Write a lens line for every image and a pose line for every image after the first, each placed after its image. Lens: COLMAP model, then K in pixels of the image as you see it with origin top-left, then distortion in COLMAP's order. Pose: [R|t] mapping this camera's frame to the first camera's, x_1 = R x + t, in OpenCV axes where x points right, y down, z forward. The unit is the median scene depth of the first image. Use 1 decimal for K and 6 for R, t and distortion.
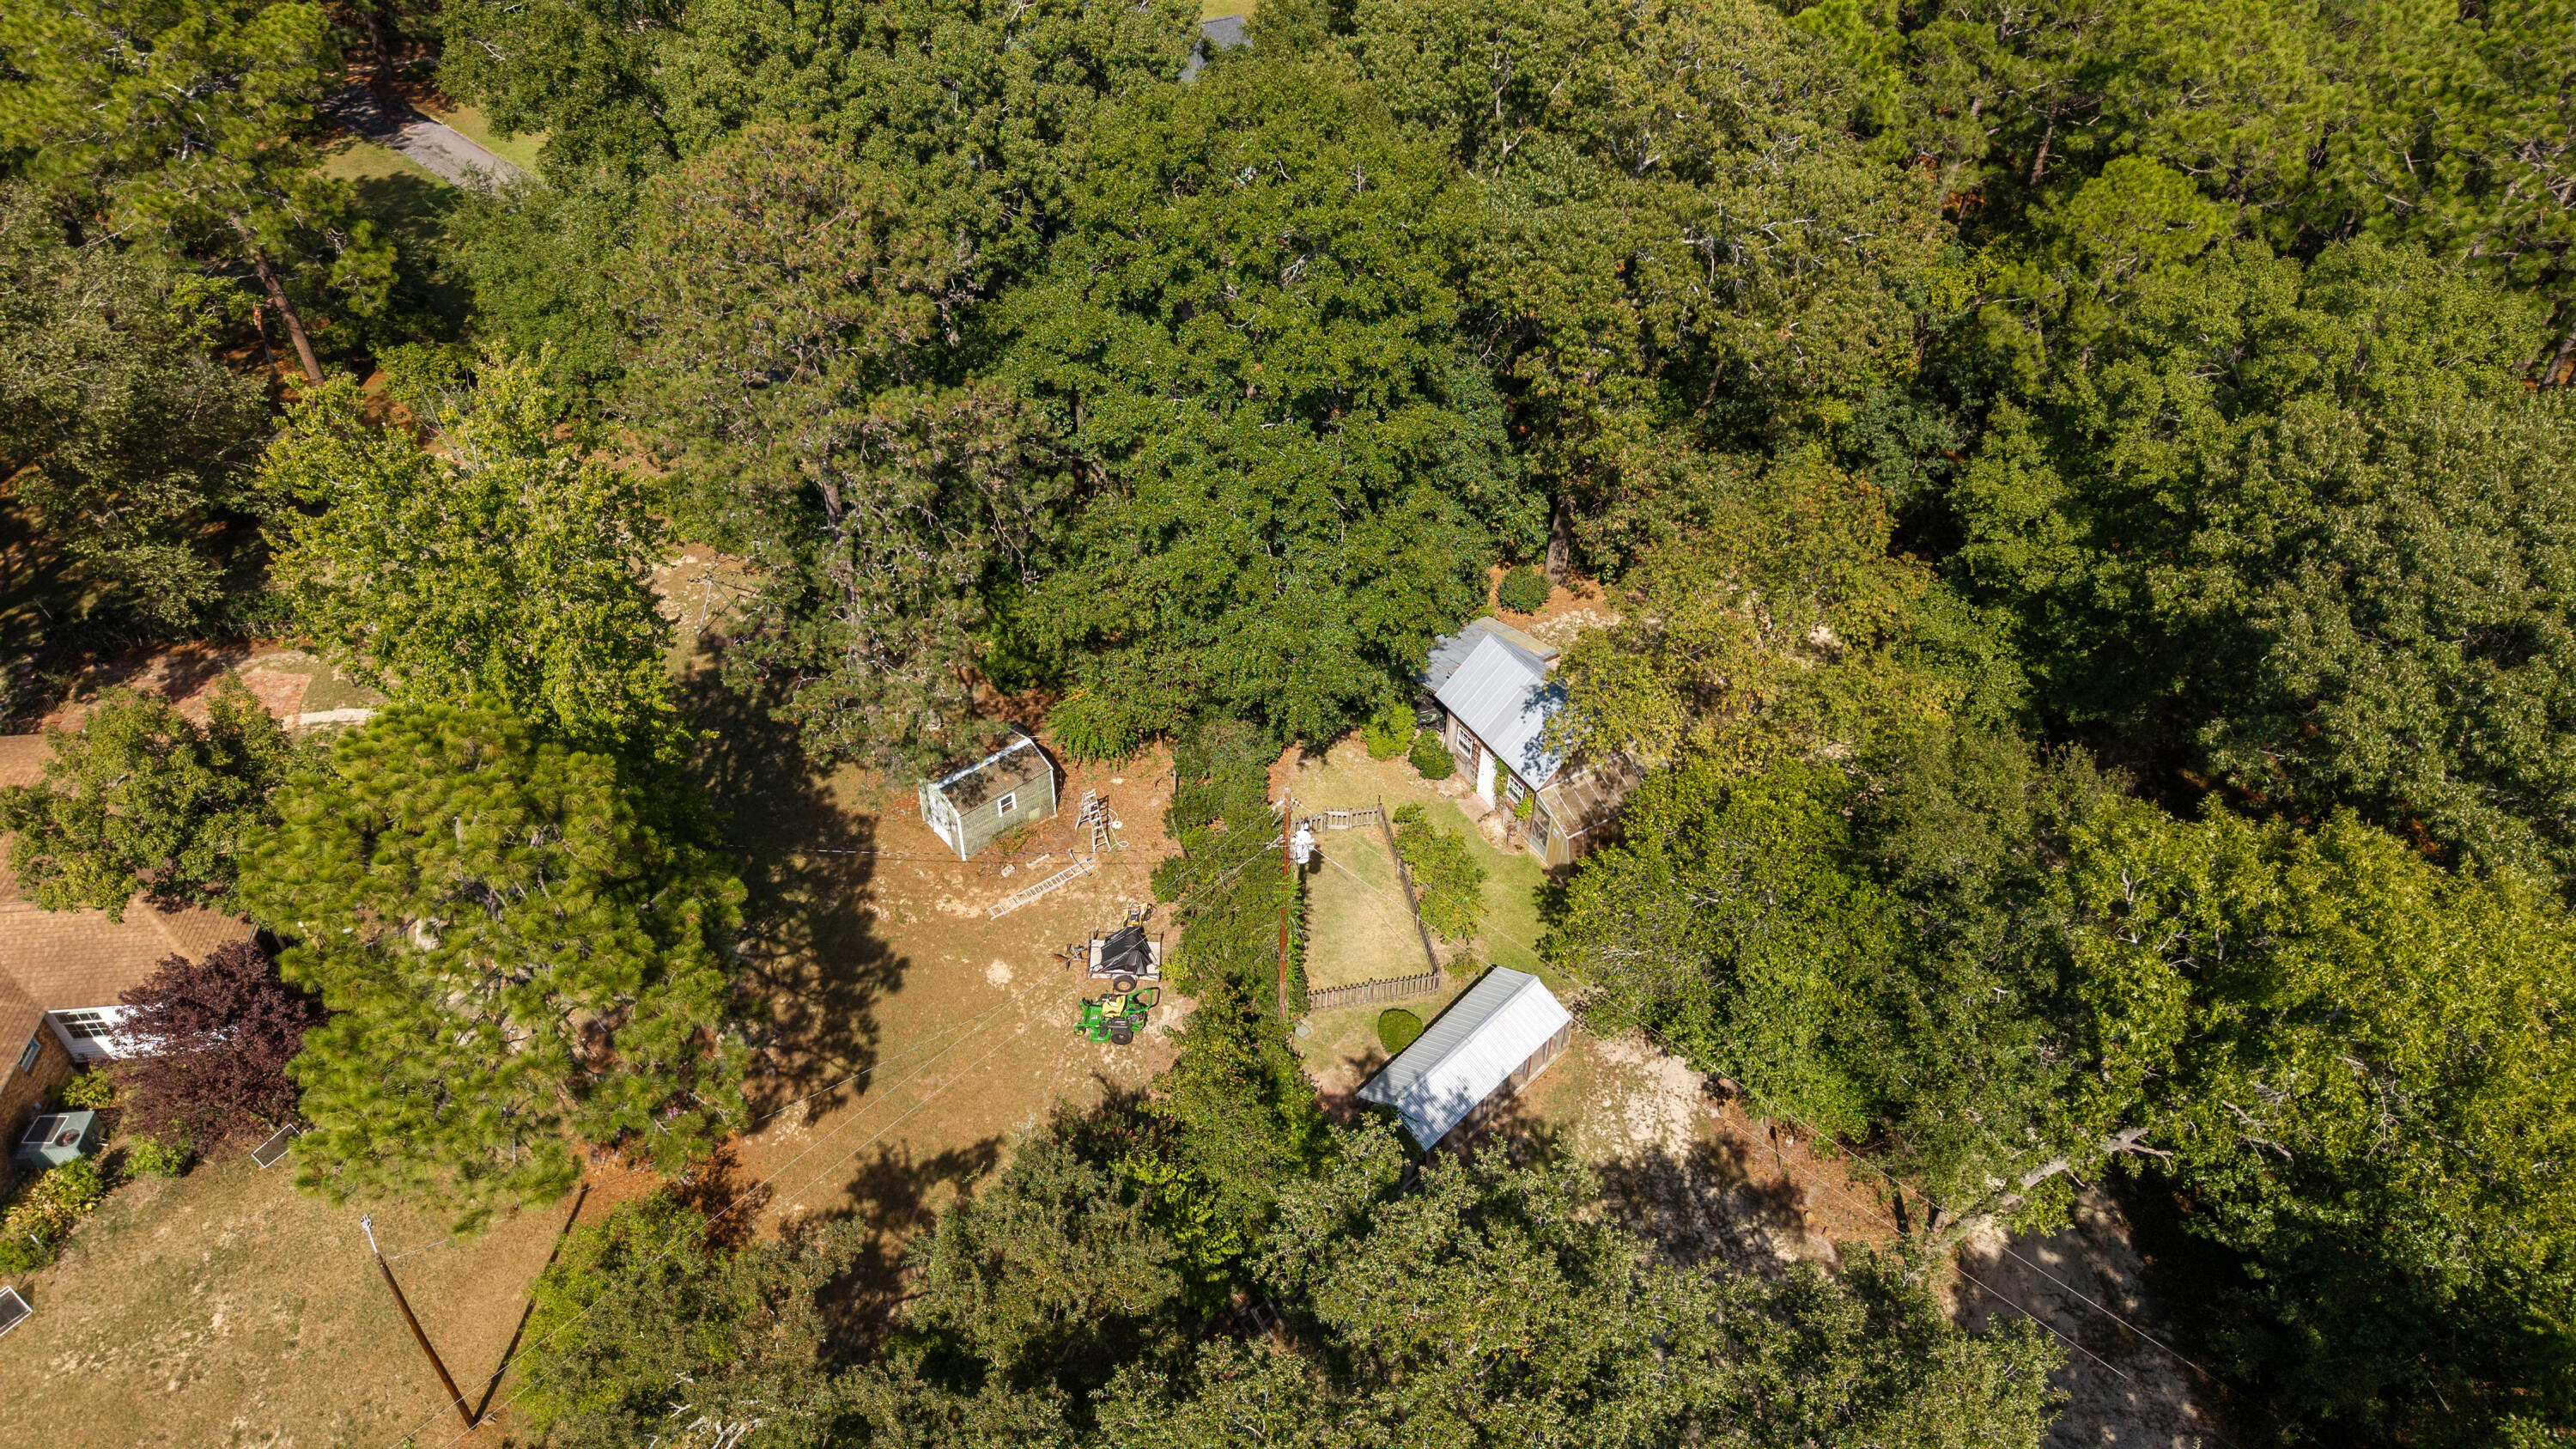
lens RADIAL K [[1740.2, 0, 1296.3], [0, 1740.2, 717.4], [0, 0, 1]] dist [0.010143, -0.004760]
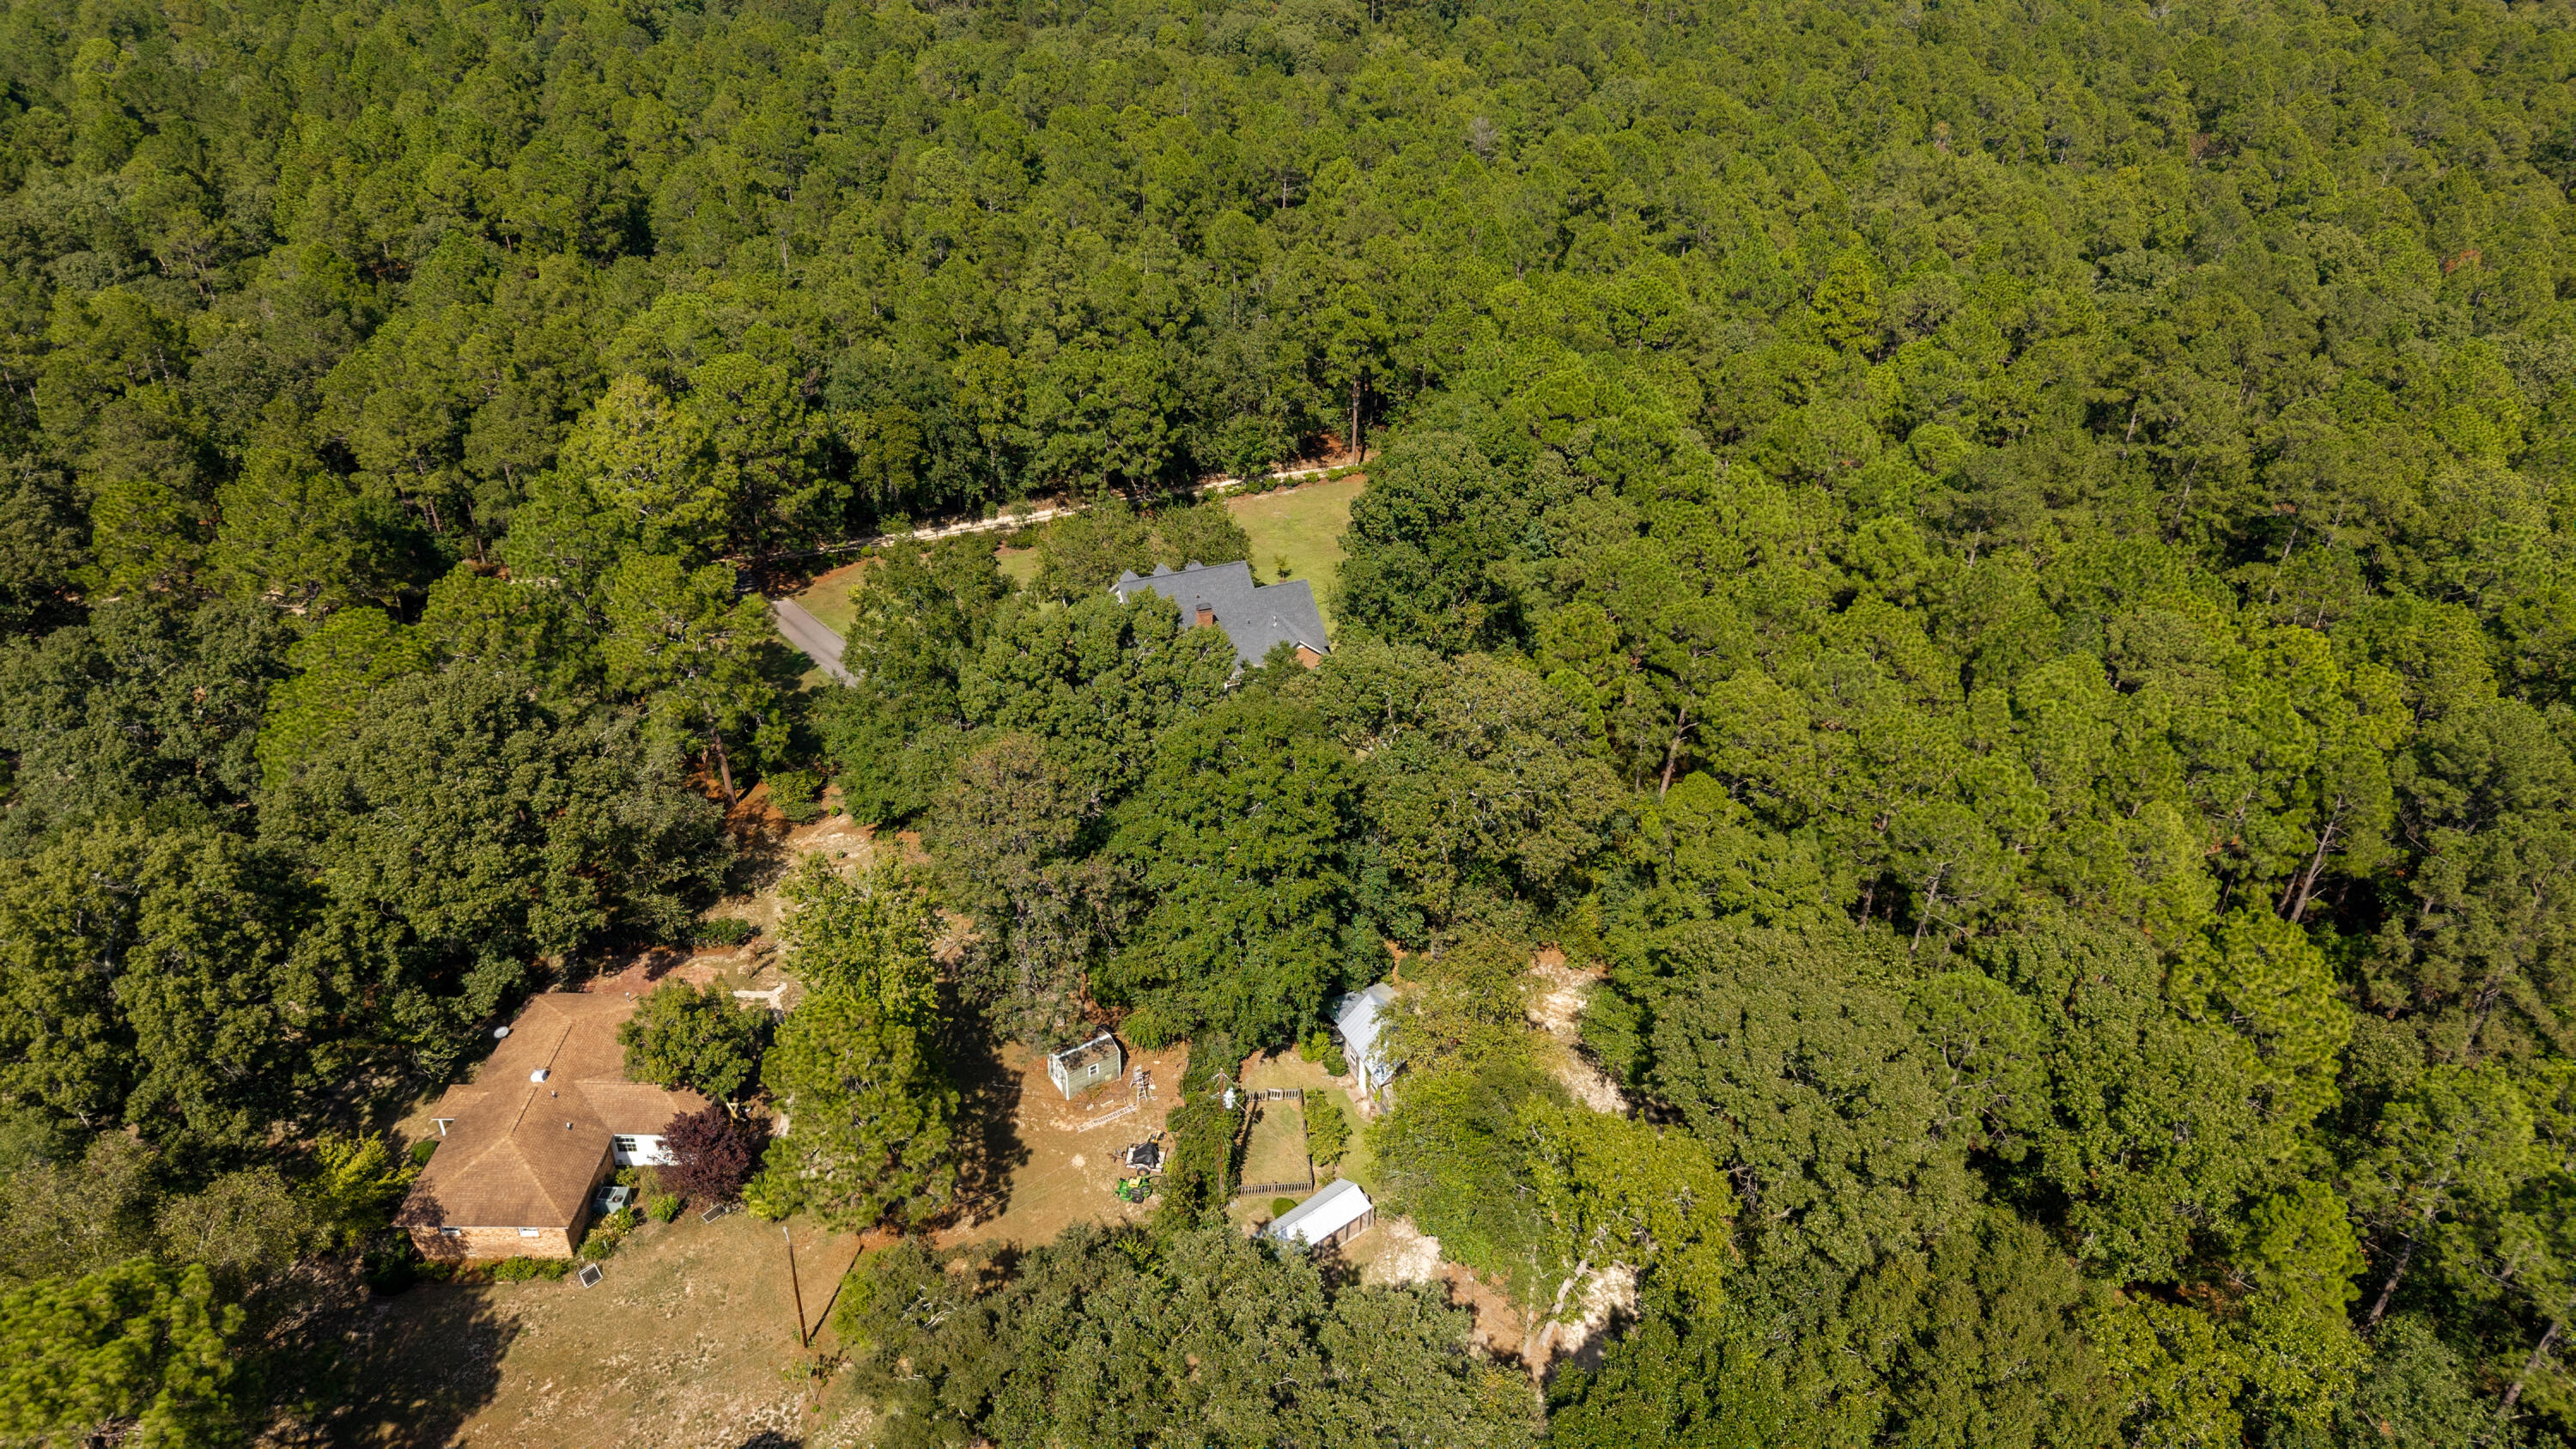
lens RADIAL K [[1740.2, 0, 1325.3], [0, 1740.2, 643.1], [0, 0, 1]] dist [0.010143, -0.004760]
pose [[0.994971, 0.056491, -0.082719, 0.223630], [-0.073283, 0.973494, -0.216654, -0.009629], [0.068288, 0.221626, 0.972738, -0.958100]]
